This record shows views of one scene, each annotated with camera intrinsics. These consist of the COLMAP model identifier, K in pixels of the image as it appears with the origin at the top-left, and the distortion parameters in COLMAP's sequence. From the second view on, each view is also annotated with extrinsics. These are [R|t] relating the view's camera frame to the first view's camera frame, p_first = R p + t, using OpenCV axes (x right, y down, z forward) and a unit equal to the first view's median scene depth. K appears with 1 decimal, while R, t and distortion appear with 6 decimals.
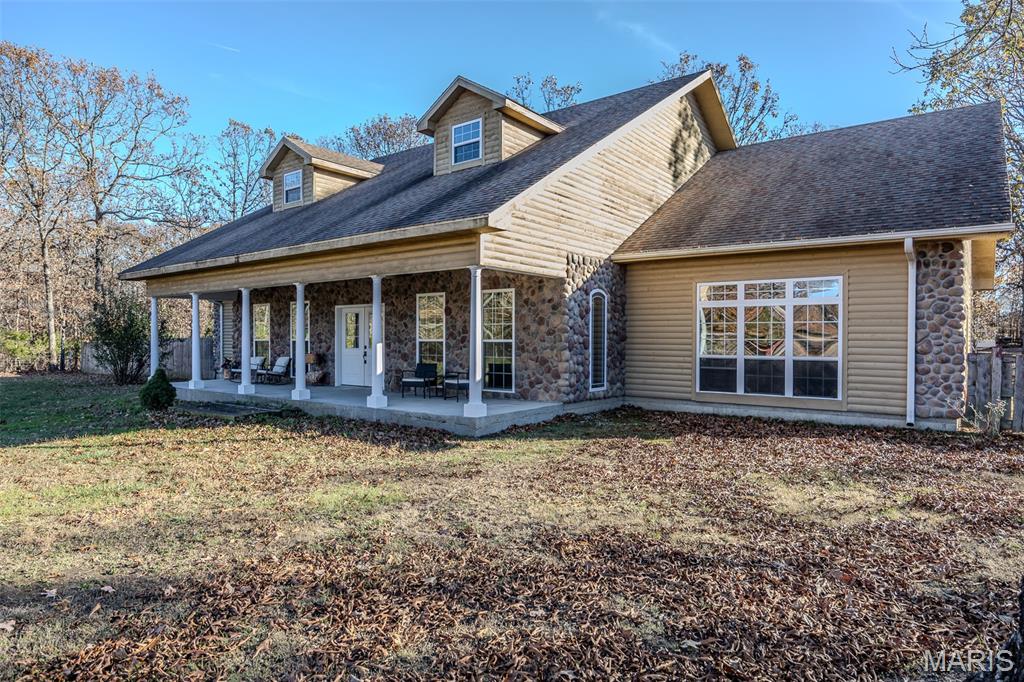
lens RADIAL K [[613.5, 0, 511.3], [0, 613.5, 344.6], [0, 0, 1]] dist [-0.006059, 0.000637]
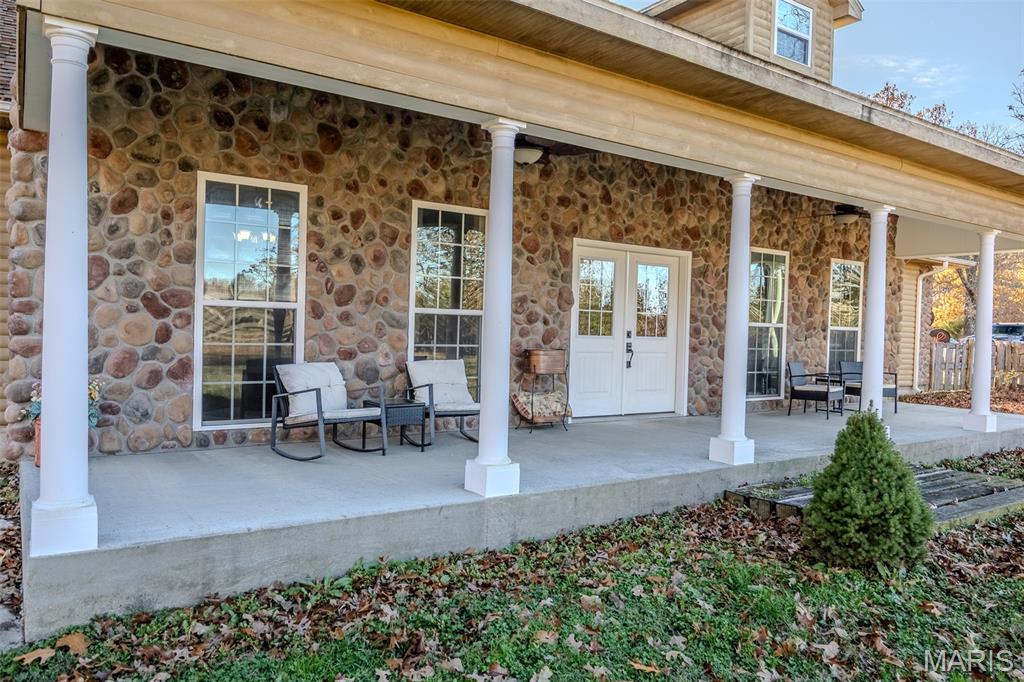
lens RADIAL K [[721.9, 0, 514.2], [0, 721.9, 336.6], [0, 0, 1]] dist [-0.009257, -0.003801]
pose [[0.308064, -0.017143, 0.951211, -1.035484], [-0.029073, 0.999201, 0.027424, -0.009295], [-0.950921, -0.036102, 0.307319, 1.166896]]
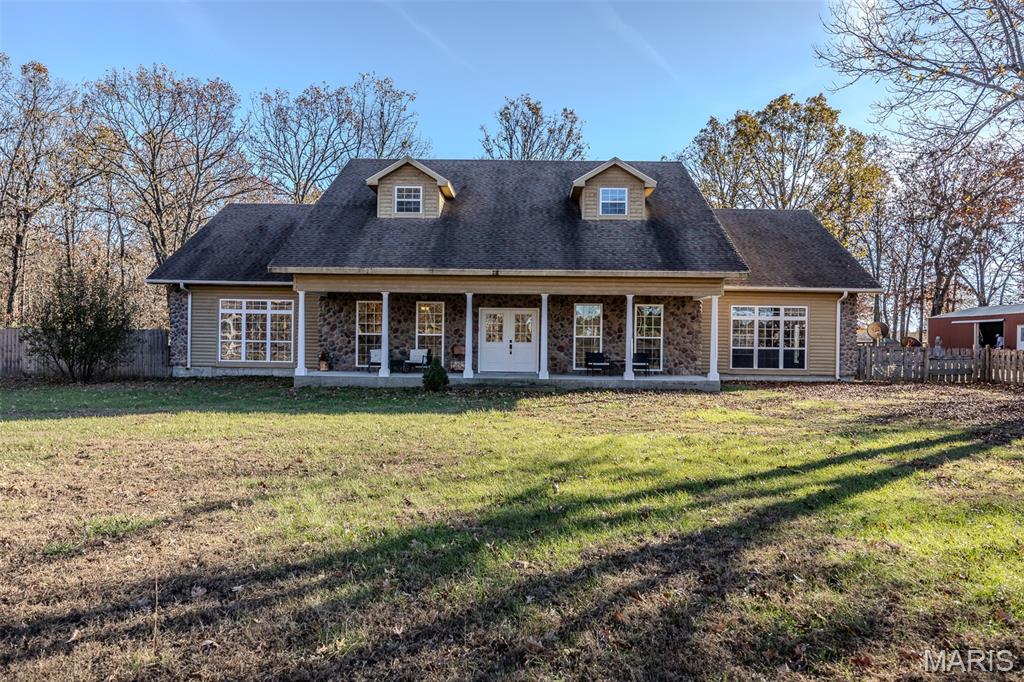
lens RADIAL K [[721.9, 0, 511.1], [0, 721.9, 341.5], [0, 0, 1]] dist [-0.009257, -0.003801]
pose [[0.806677, 0.006085, 0.590962, -1.443132], [-0.004749, 0.999981, -0.003815, 0.012915], [-0.590974, 0.000271, 0.806690, -0.274299]]
